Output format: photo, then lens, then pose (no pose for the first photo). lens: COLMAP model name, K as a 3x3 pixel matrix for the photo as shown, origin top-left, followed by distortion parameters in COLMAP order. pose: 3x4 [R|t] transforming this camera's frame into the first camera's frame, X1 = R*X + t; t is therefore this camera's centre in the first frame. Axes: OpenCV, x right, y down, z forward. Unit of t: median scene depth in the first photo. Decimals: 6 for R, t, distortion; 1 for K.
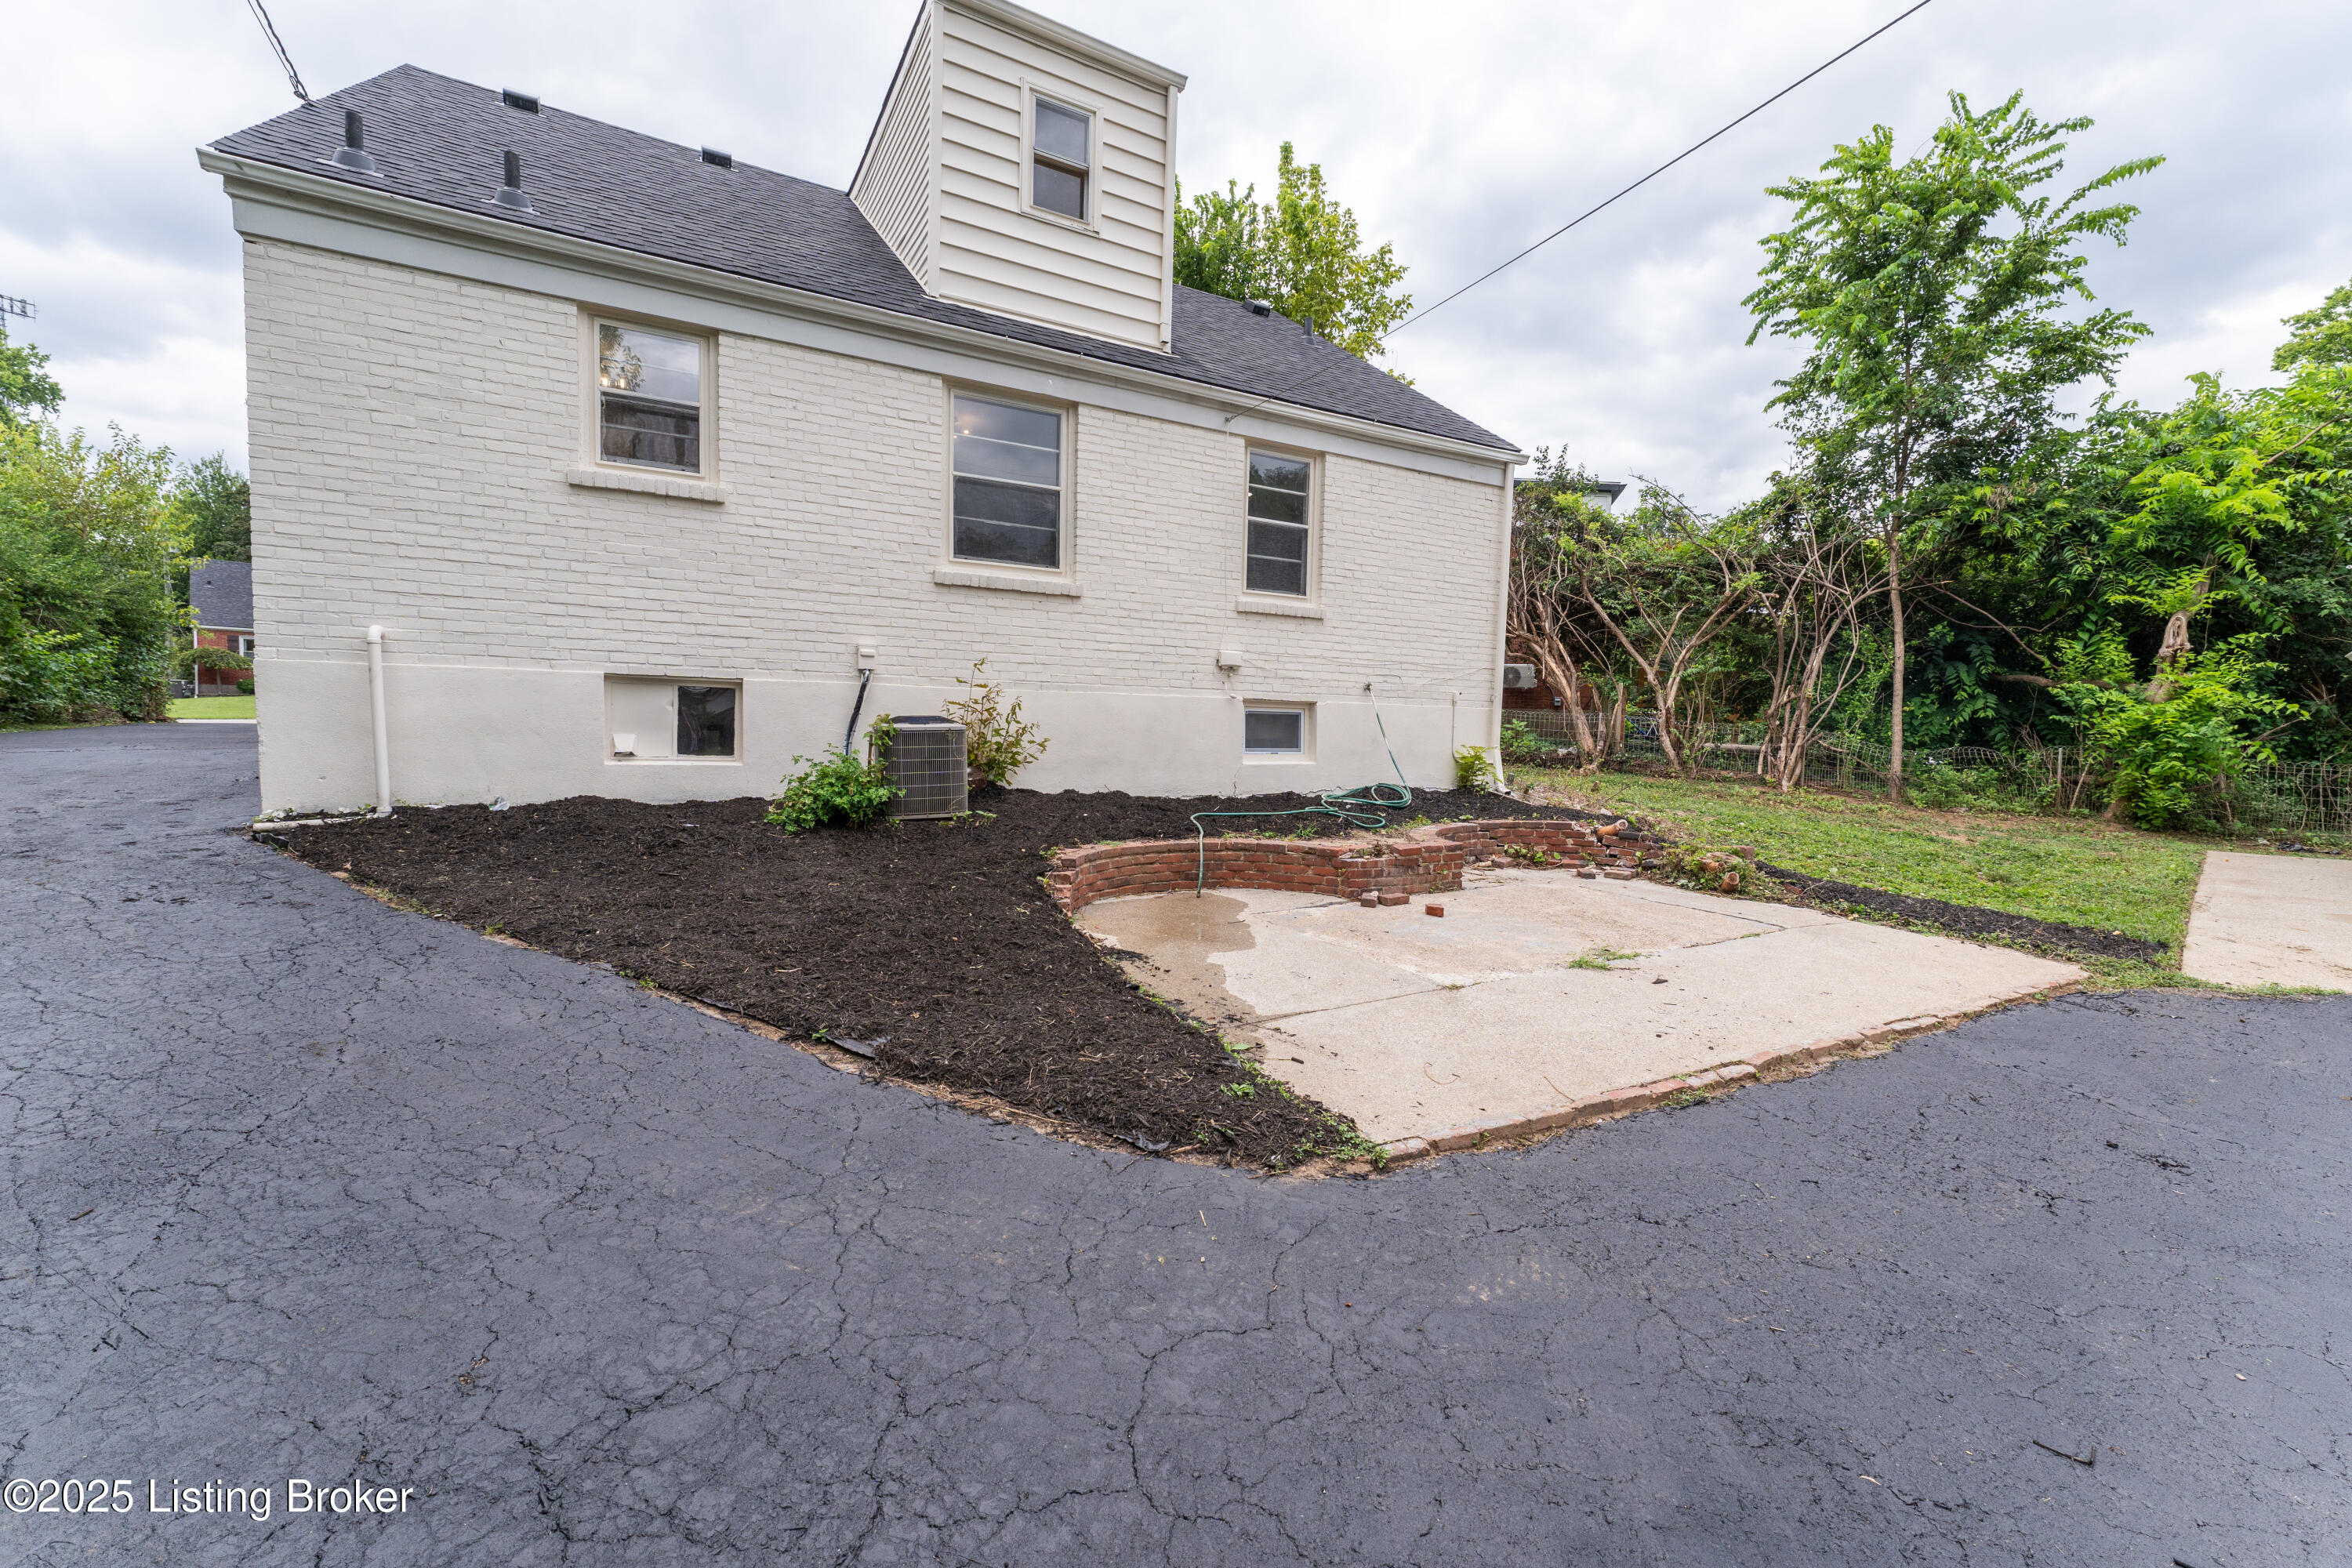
lens RADIAL K [[954.1, 0, 1180.6], [0, 954.1, 789.8], [0, 0, 1]] dist [-0.004155, 0.000374]
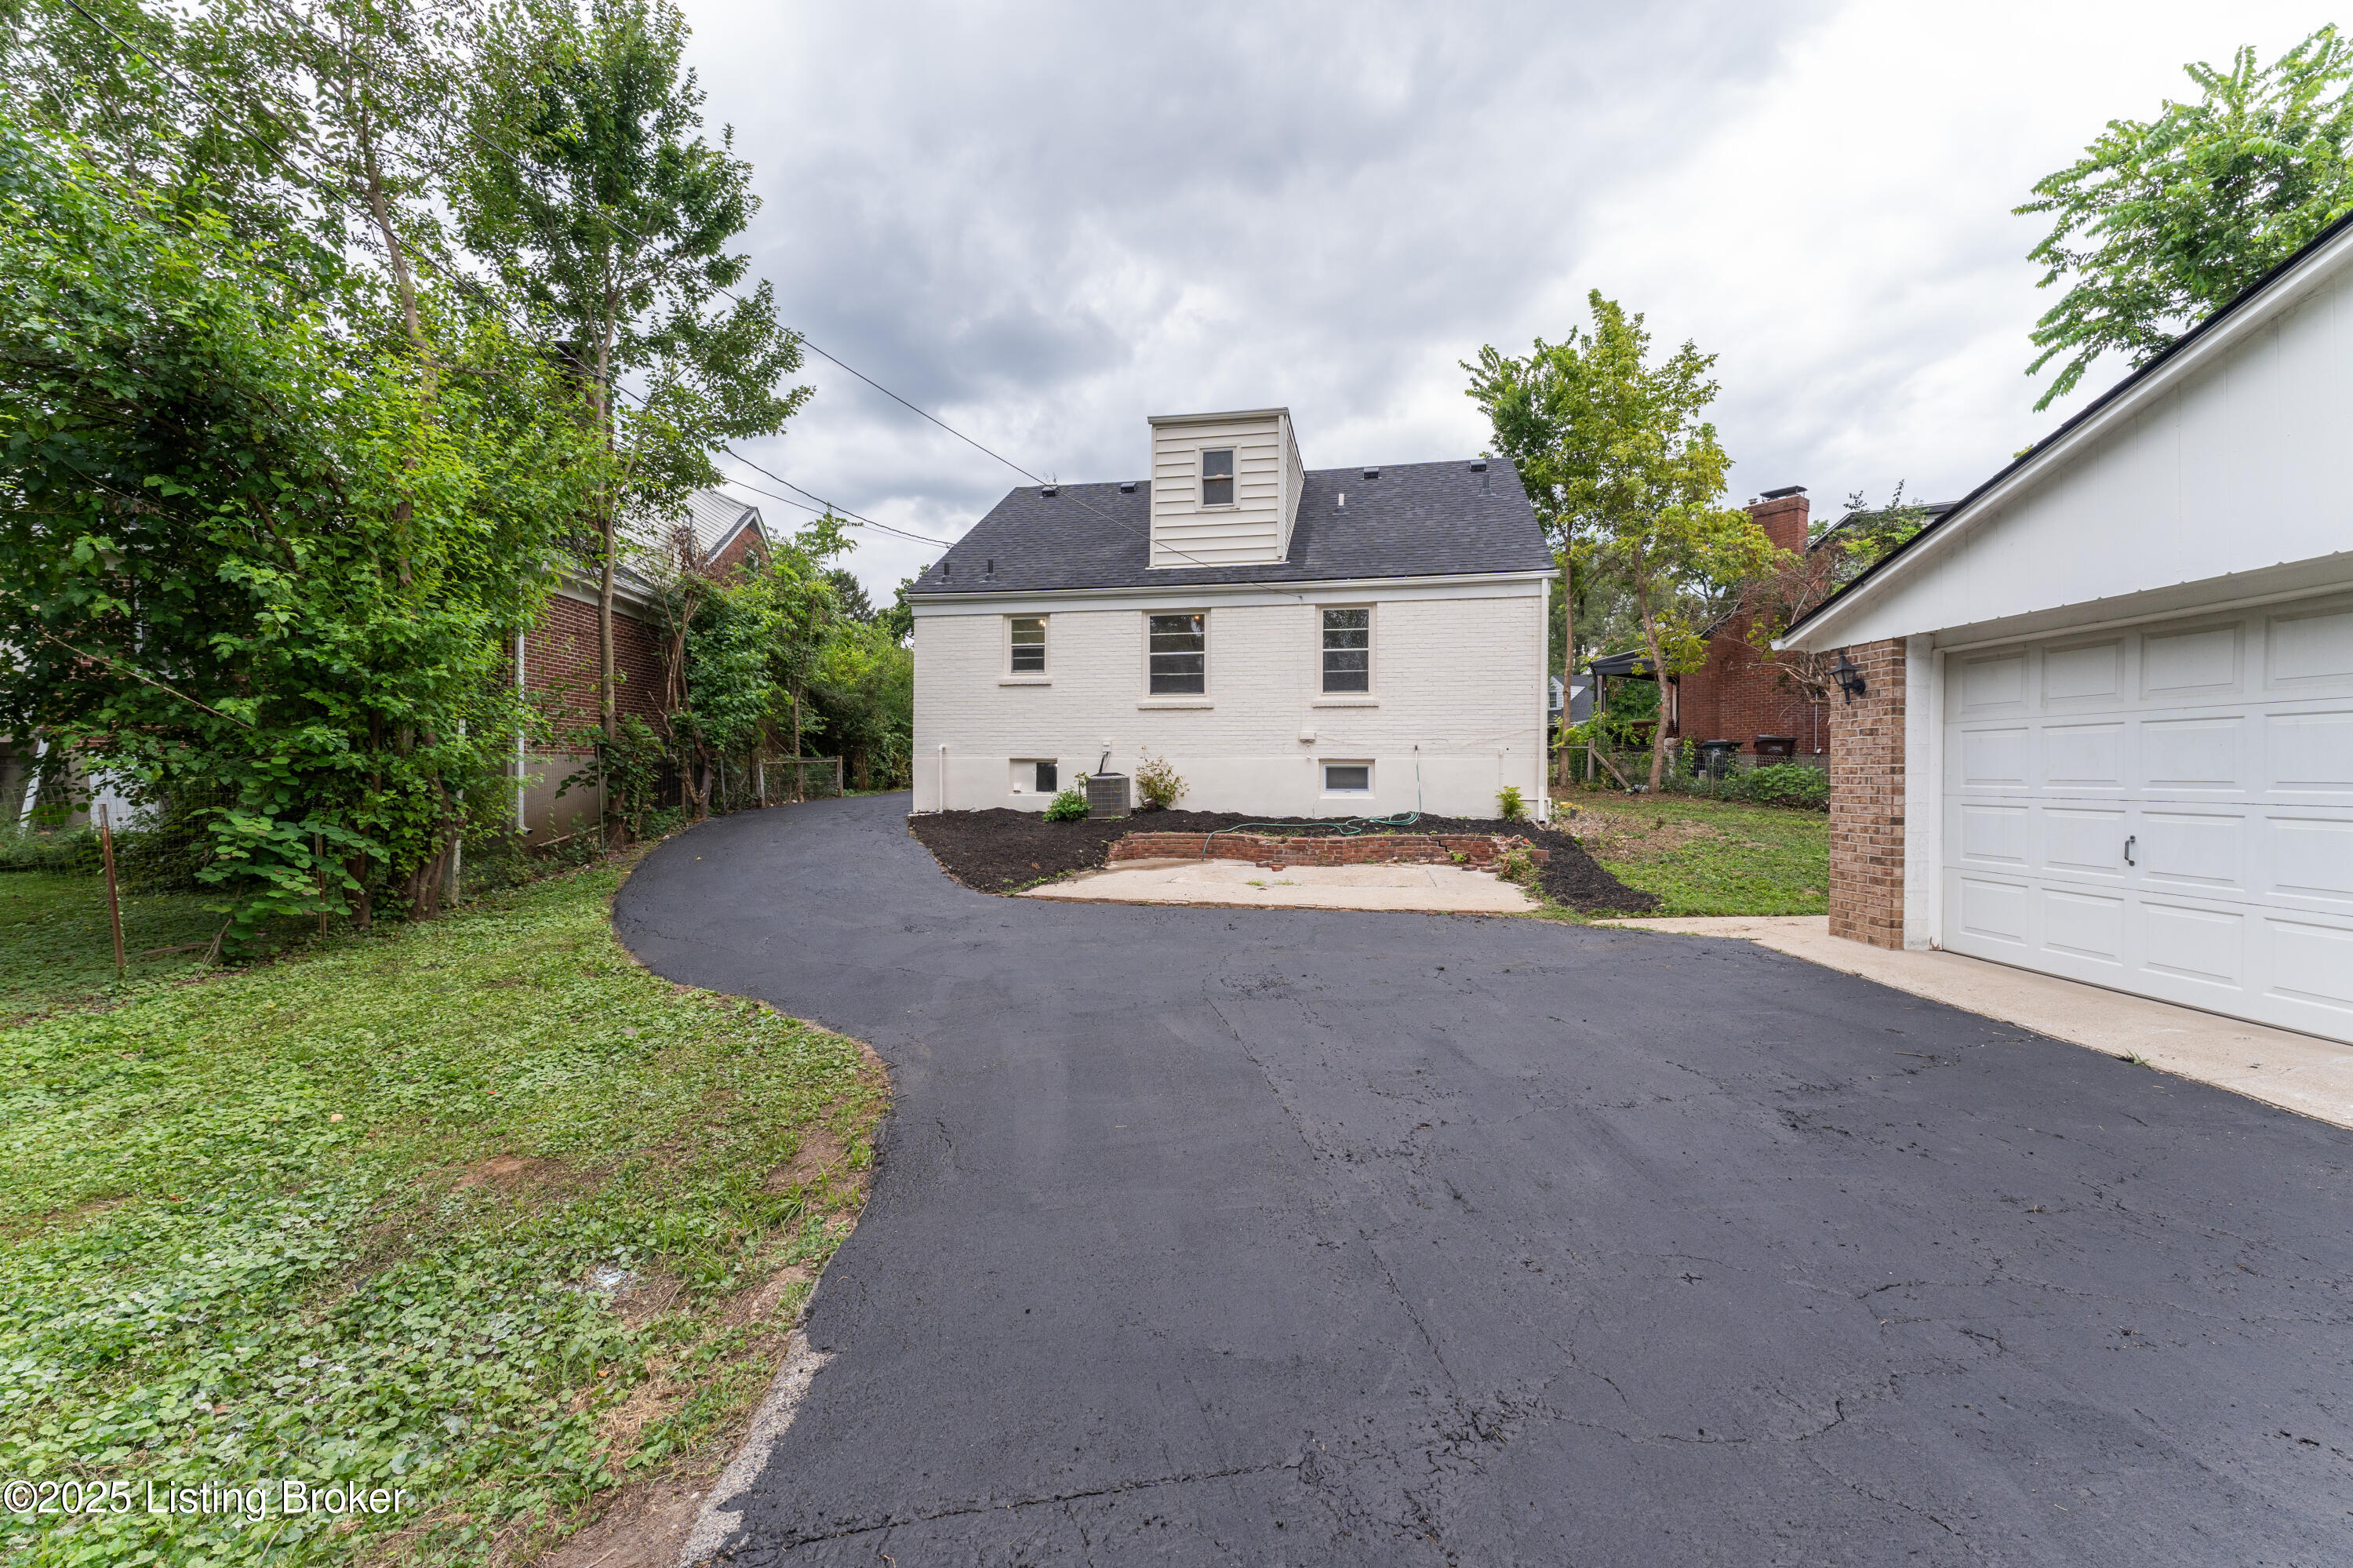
lens RADIAL K [[954.6, 0, 1171.5], [0, 954.6, 782.4], [0, 0, 1]] dist [-0.004155, 0.000374]
pose [[0.751143, -0.011840, -0.660034, 0.977461], [-0.030704, 0.998130, -0.052847, 0.041608], [0.659425, 0.059961, 0.749375, -0.412174]]
